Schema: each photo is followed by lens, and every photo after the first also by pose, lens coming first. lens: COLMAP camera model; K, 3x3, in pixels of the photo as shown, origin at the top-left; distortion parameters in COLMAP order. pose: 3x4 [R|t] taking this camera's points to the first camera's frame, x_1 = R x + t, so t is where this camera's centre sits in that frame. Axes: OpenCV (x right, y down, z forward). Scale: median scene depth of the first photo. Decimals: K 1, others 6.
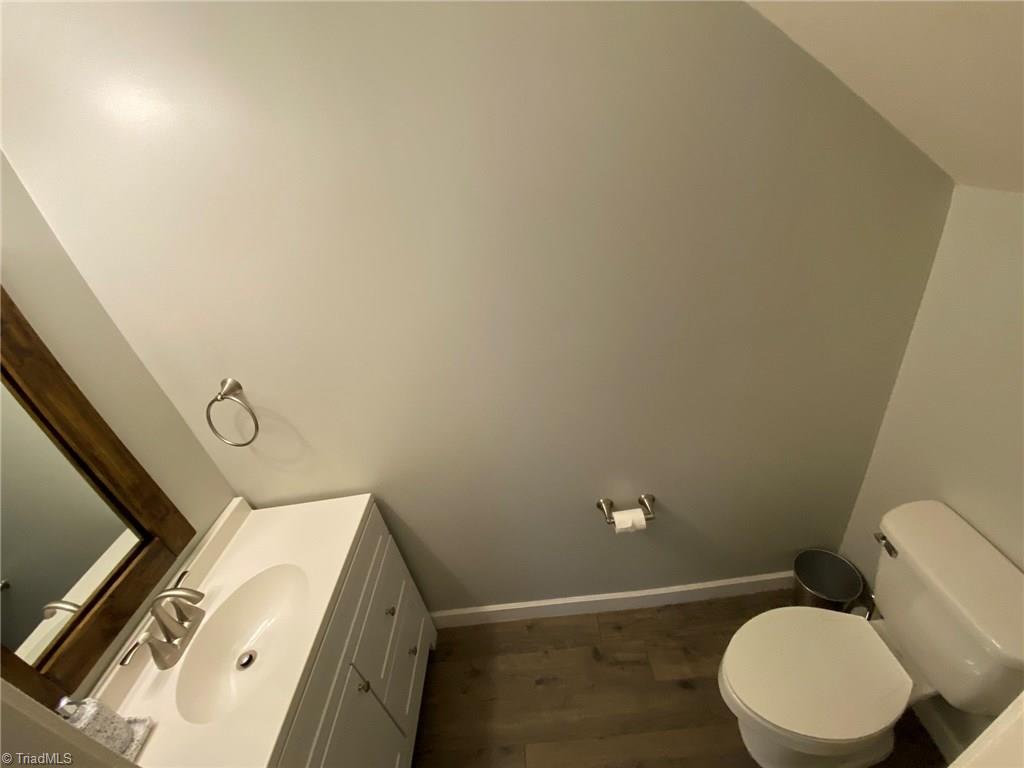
lens RADIAL K [[416.9, 0, 521.5], [0, 416.9, 382.1], [0, 0, 1]] dist [0.019899, -0.020498]
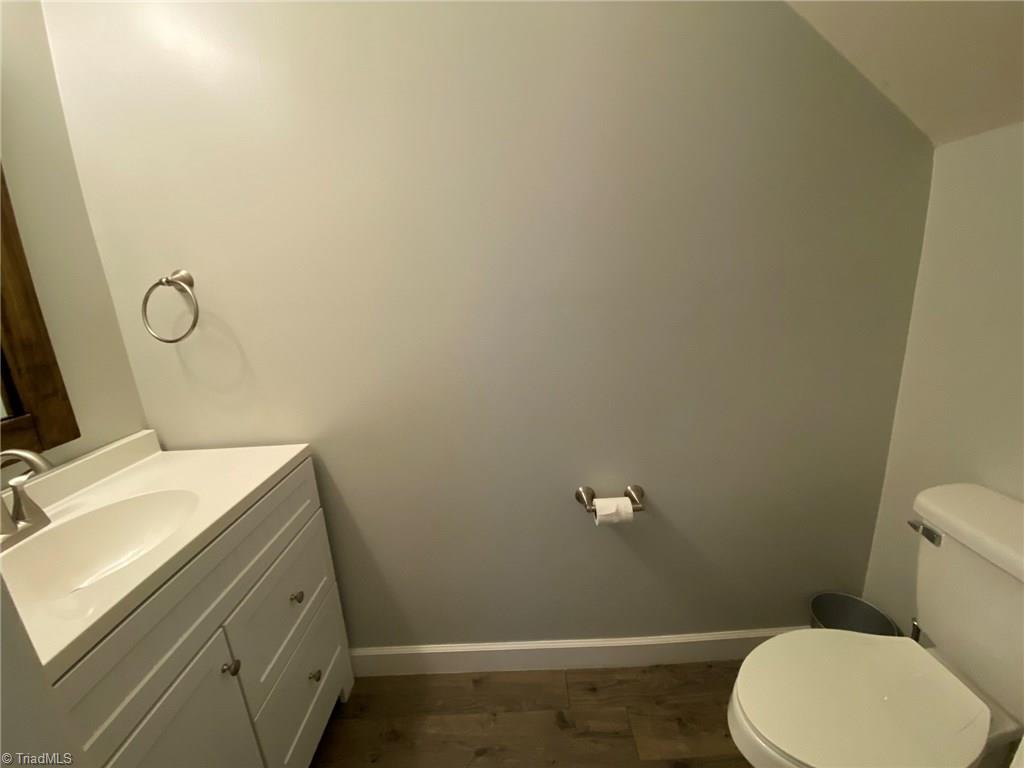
lens RADIAL K [[416.9, 0, 521.5], [0, 416.9, 382.1], [0, 0, 1]] dist [0.019899, -0.020498]
pose [[0.994069, 0.107737, 0.014808, 0.034711], [-0.099084, 0.953397, -0.284986, 0.318013], [-0.044821, 0.281829, 0.958417, 0.131125]]
